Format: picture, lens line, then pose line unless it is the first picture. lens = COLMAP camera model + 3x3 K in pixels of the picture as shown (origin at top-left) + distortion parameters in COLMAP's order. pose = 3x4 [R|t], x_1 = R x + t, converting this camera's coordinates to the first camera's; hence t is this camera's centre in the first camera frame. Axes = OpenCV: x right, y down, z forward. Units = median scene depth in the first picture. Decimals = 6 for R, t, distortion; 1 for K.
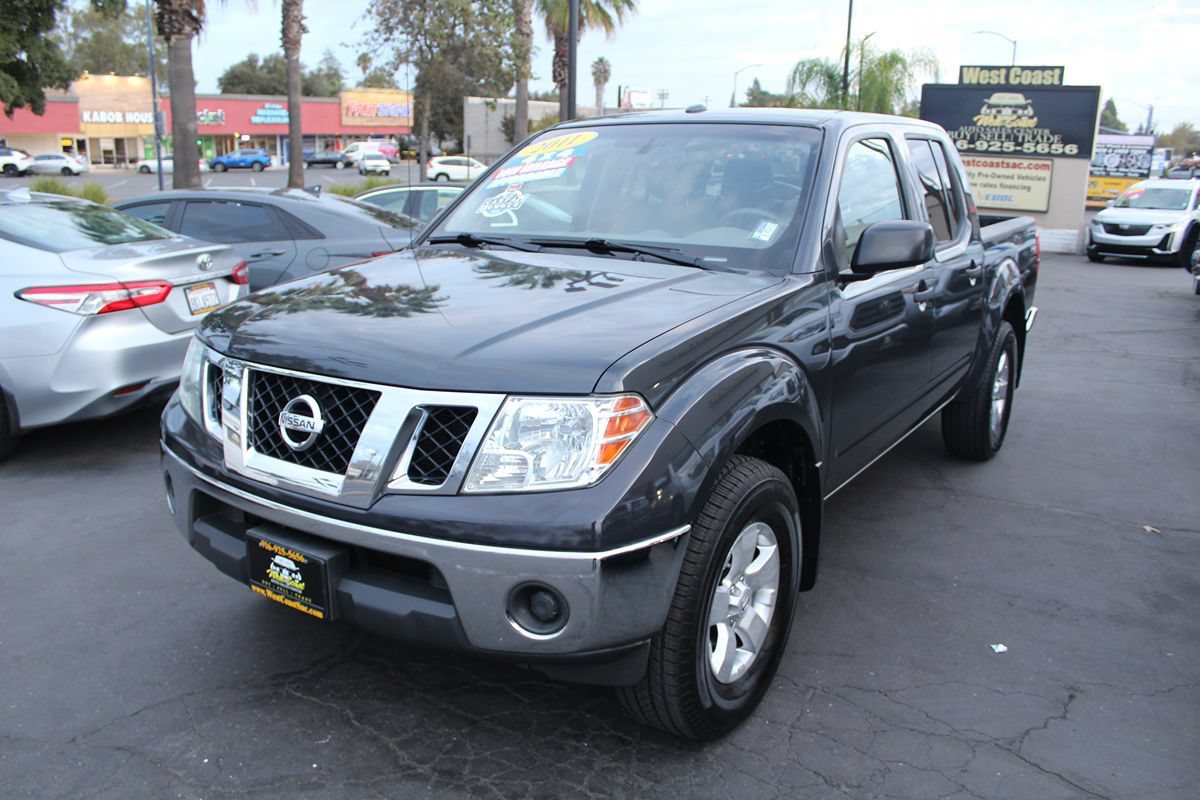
lens RADIAL K [[970.5, 0, 602.1], [0, 970.5, 396.3], [0, 0, 1]] dist [-0.132384, 0.000761]
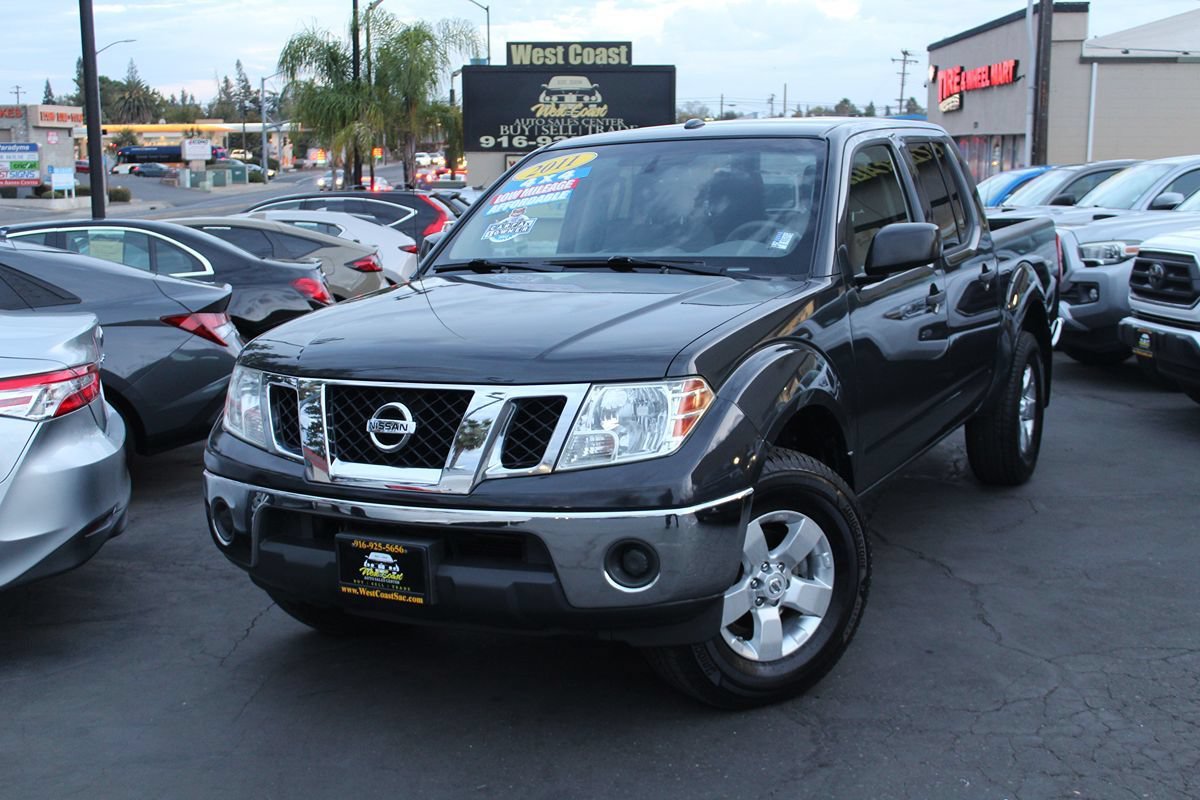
lens RADIAL K [[1370.5, 0, 602.0], [0, 1370.5, 405.5], [0, 0, 1]] dist [-0.098594, 0.137830]
pose [[0.995065, -0.056148, 0.081808, -0.199552], [0.062144, 0.995416, -0.072696, 0.130667], [-0.077351, 0.077421, 0.993993, -0.570655]]
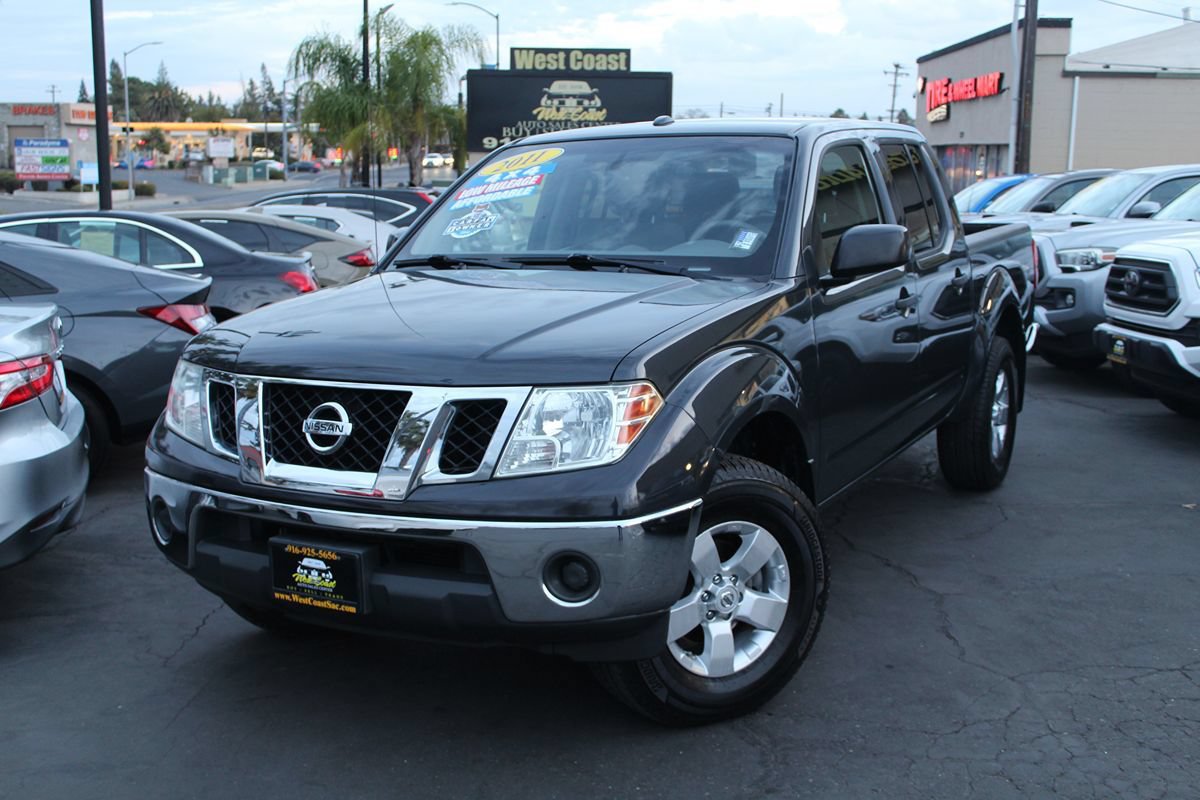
lens RADIAL K [[1302.6, 0, 595.9], [0, 1302.6, 398.3], [0, 0, 1]] dist [-0.107557, 0.137157]
pose [[0.996364, -0.039519, 0.075477, -0.125782], [0.044979, 0.996386, -0.072056, 0.110011], [-0.072356, 0.075189, 0.994541, -0.436581]]
